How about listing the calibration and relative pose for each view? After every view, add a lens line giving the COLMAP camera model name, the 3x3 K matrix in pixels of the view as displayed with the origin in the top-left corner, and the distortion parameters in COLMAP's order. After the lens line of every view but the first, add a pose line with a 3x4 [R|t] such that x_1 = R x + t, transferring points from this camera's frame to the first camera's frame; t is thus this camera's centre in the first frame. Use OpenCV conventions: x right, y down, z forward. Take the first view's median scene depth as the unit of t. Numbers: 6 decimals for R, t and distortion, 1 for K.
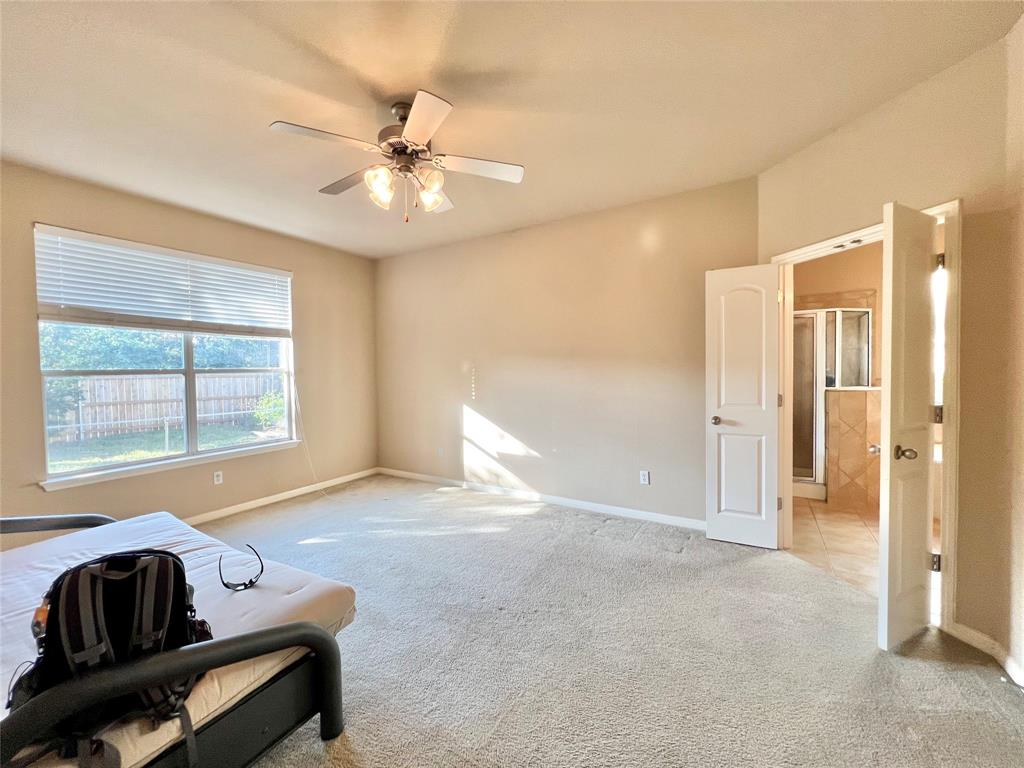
lens RADIAL K [[409.9, 0, 514.4], [0, 409.9, 384.1], [0, 0, 1]] dist [-0.004242, 0.000761]
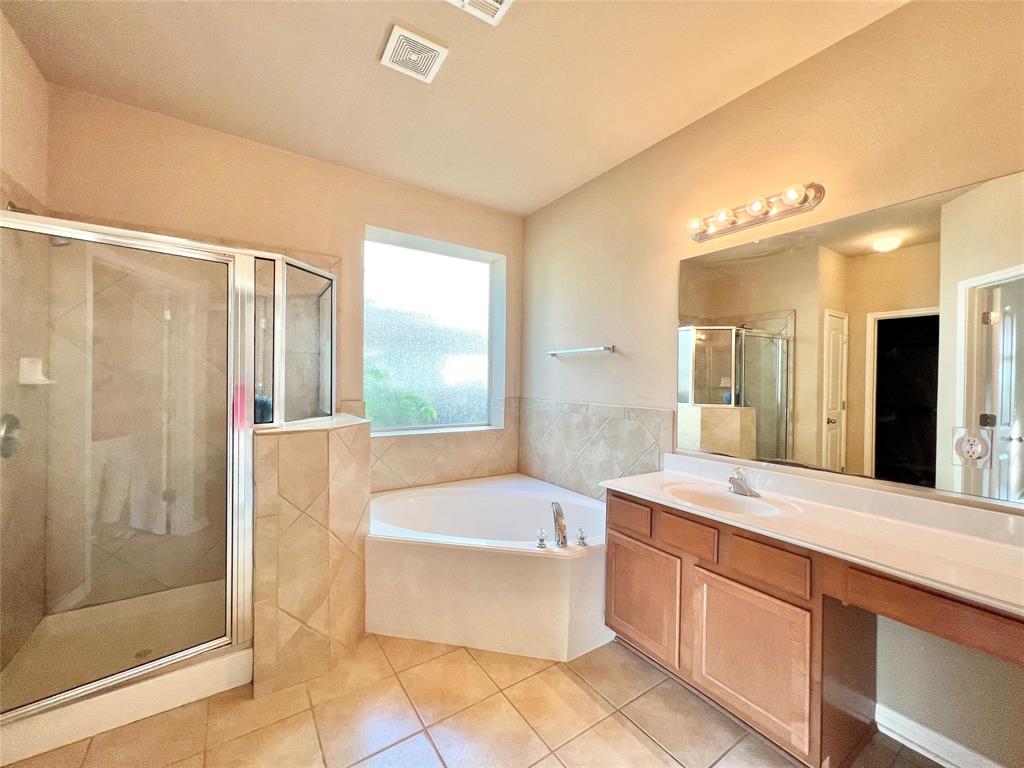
lens RADIAL K [[409.9, 0, 504.9], [0, 409.9, 379.8], [0, 0, 1]] dist [-0.004242, 0.000761]
pose [[0.439794, 0.012322, 0.898014, 0.481283], [0.009389, 0.999788, -0.018317, -0.030865], [-0.898050, 0.016487, 0.439585, 0.557132]]
